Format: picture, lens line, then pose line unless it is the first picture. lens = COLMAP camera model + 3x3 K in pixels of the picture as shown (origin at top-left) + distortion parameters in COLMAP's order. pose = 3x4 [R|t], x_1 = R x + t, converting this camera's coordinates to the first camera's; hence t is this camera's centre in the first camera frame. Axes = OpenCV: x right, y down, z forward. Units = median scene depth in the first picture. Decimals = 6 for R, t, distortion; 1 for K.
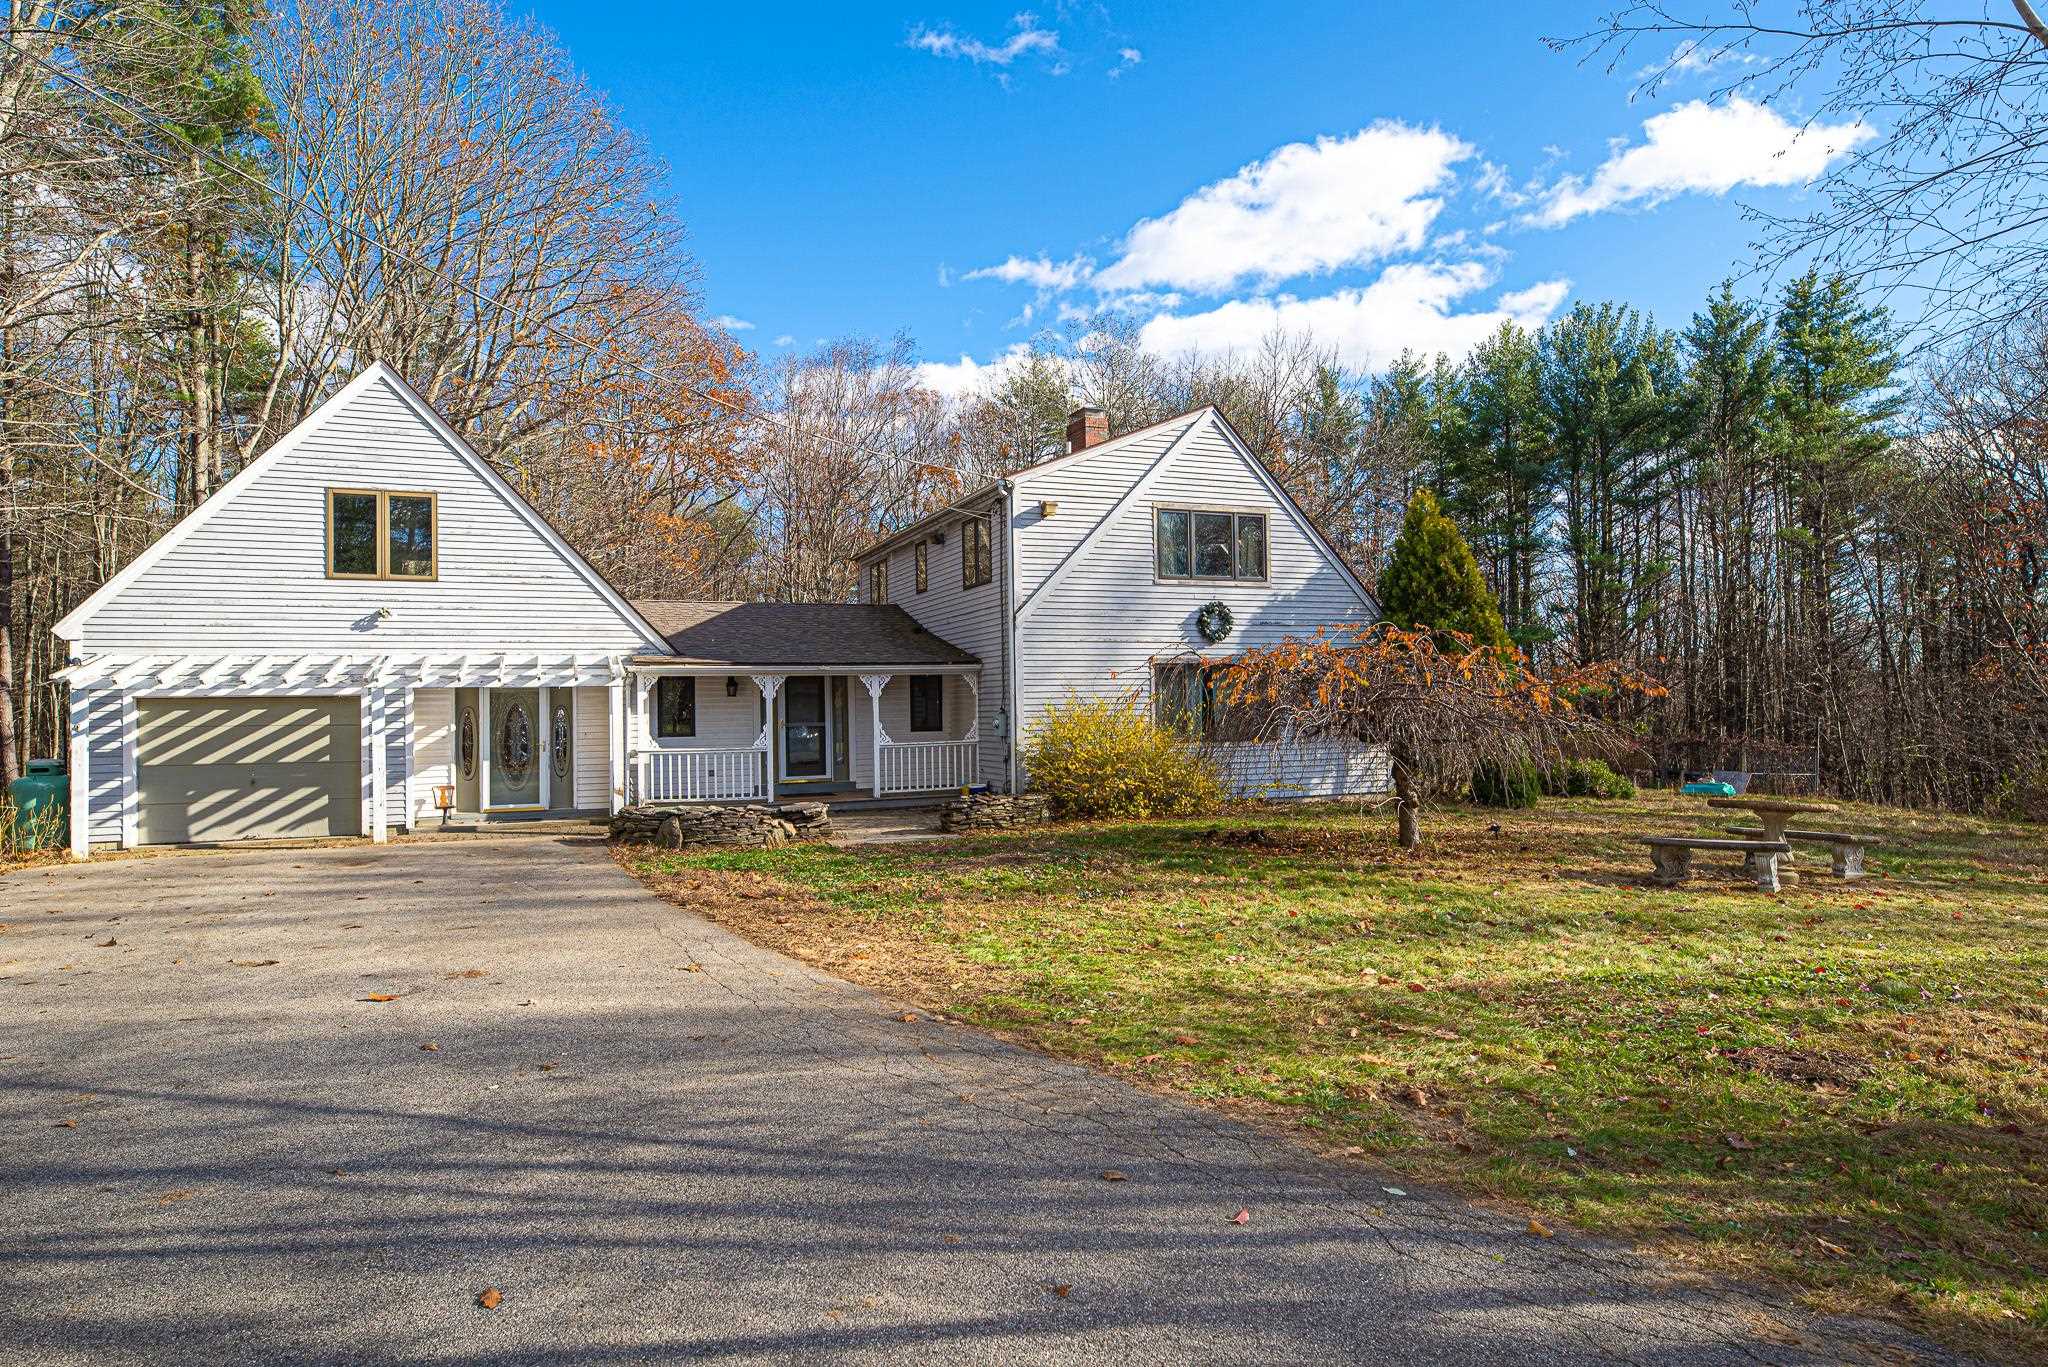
lens RADIAL K [[1174.9, 0, 1024.8], [0, 1174.9, 689.1], [0, 0, 1]] dist [0.016452, -0.000042]
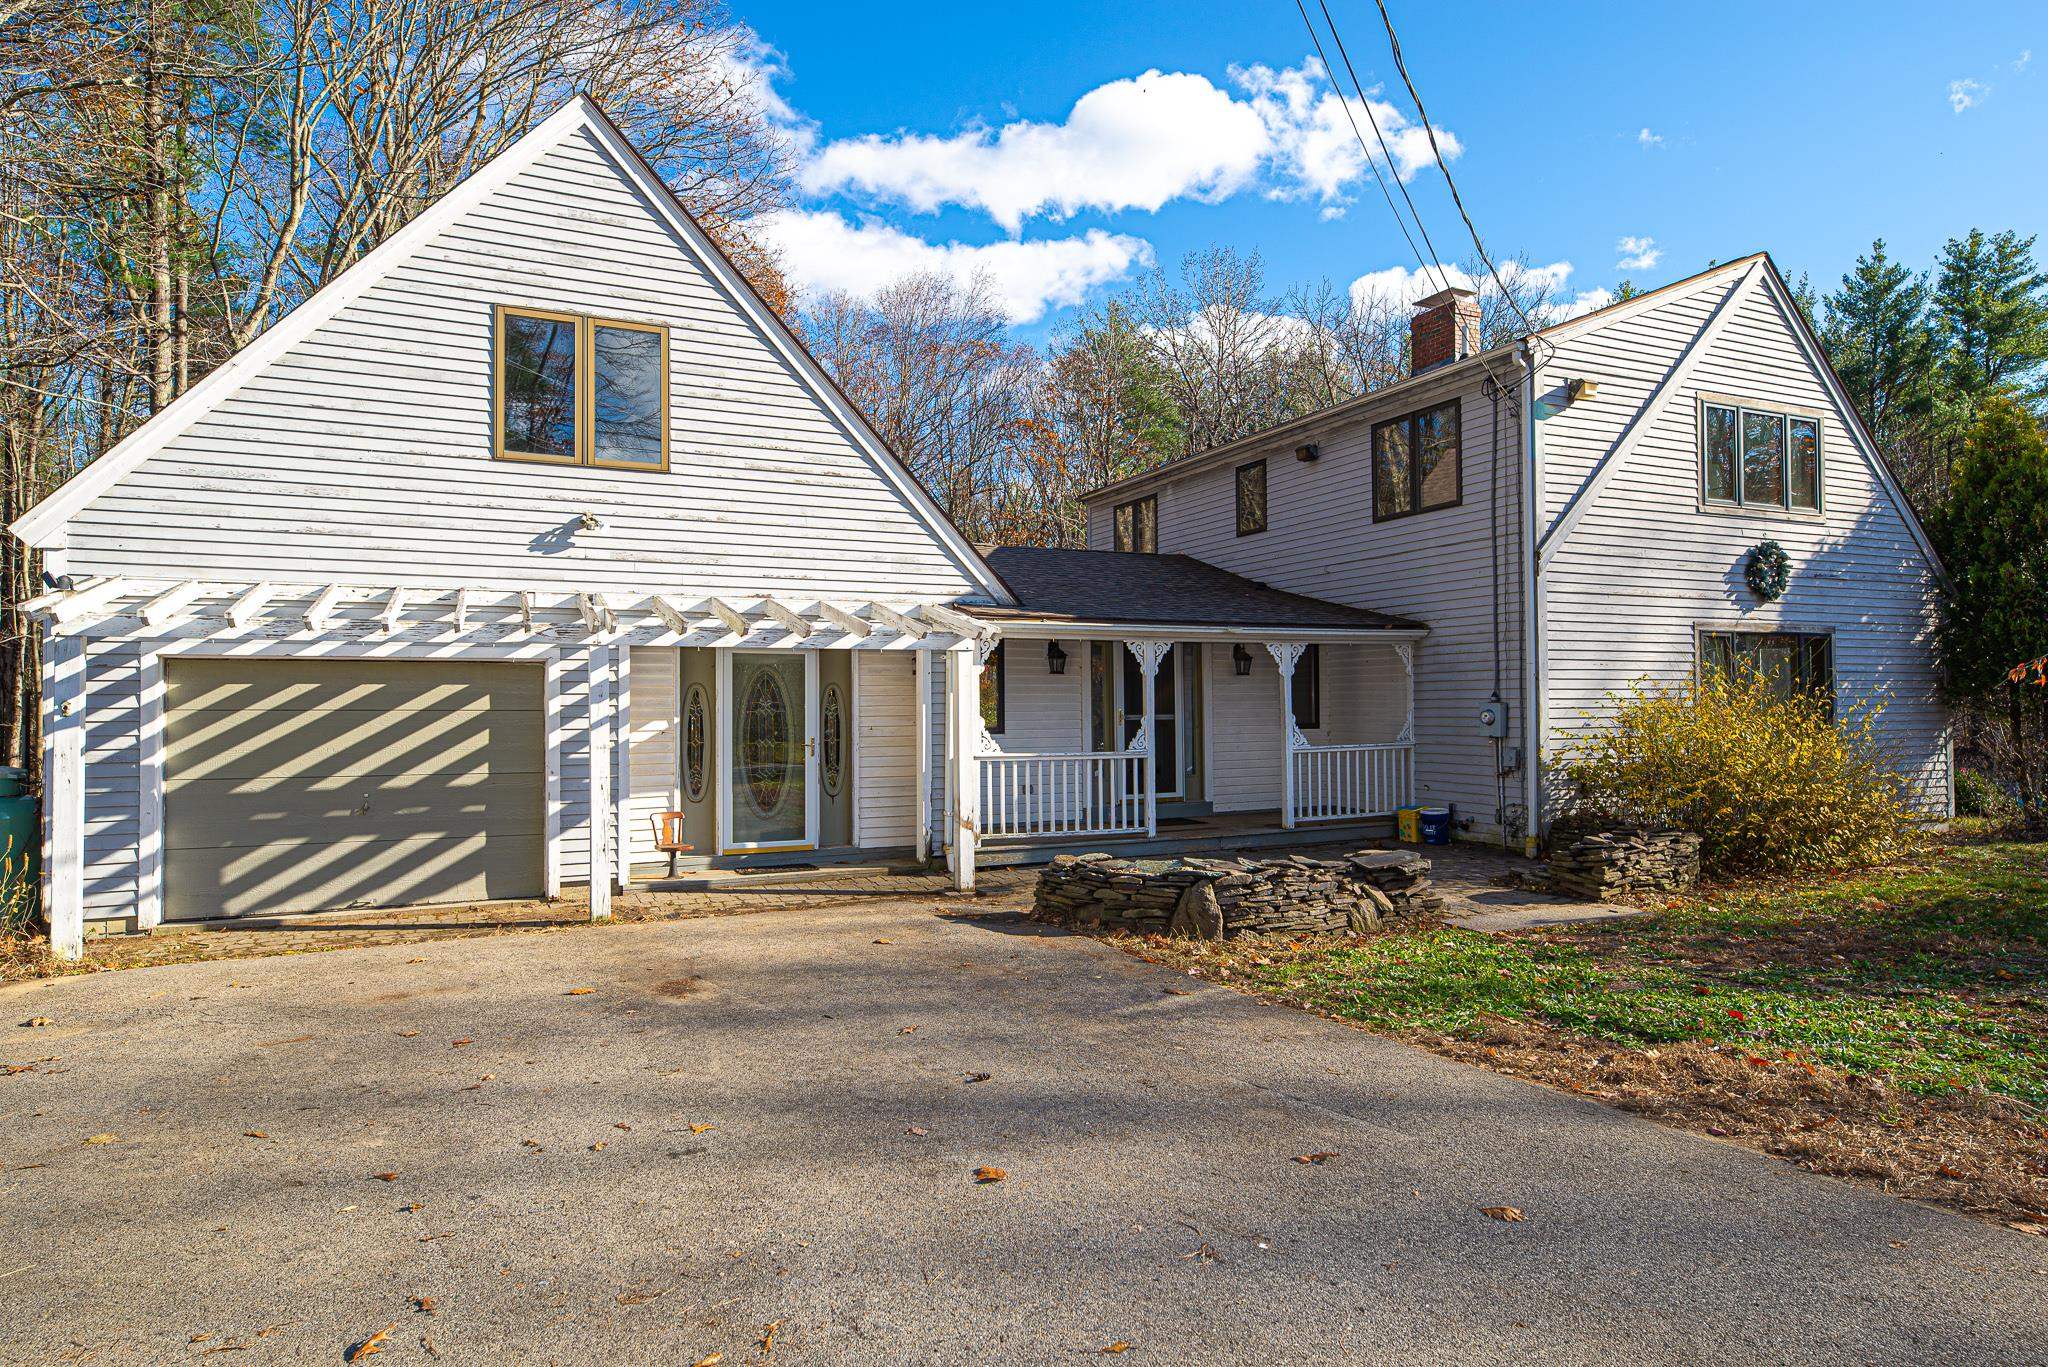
lens RADIAL K [[1177.5, 0, 1024.0], [0, 1177.5, 683.5], [0, 0, 1]] dist [0.017145, 0.000372]
pose [[0.998021, 0.009685, 0.062130, -0.356438], [-0.009483, 0.999949, -0.003551, 0.016587], [-0.062162, 0.002955, 0.998062, 0.391540]]
